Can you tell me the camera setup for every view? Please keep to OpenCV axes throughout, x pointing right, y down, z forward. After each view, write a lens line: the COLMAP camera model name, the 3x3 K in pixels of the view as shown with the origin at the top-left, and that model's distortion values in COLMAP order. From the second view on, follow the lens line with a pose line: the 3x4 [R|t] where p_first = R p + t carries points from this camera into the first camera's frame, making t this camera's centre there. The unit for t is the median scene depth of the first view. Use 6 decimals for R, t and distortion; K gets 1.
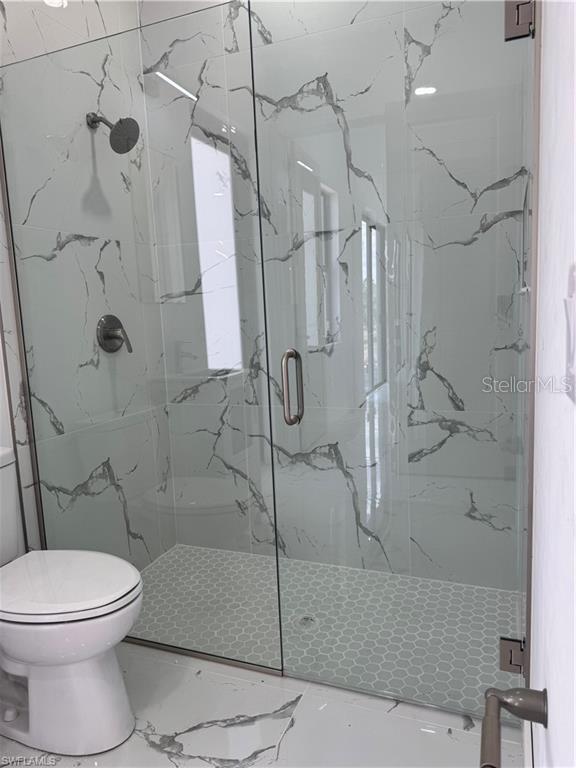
lens RADIAL K [[546.4, 0, 288.5], [0, 546.4, 384.8], [0, 0, 1]] dist [0.053950, -0.066280]
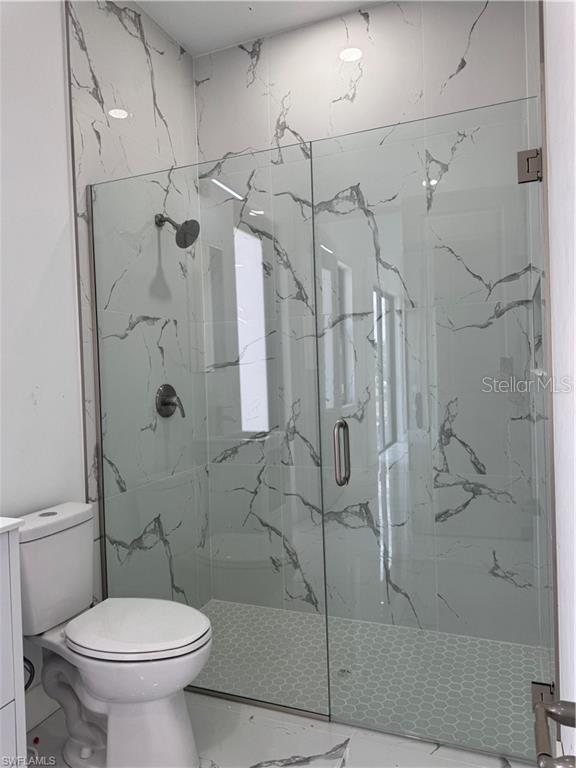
lens RADIAL K [[546.4, 0, 288.2], [0, 546.4, 378.1], [0, 0, 1]] dist [0.053950, -0.066280]
pose [[0.999945, 0.009899, -0.003490, -0.074954], [-0.010235, 0.993259, -0.115461, -0.013217], [0.002324, 0.115490, 0.993306, -0.123100]]
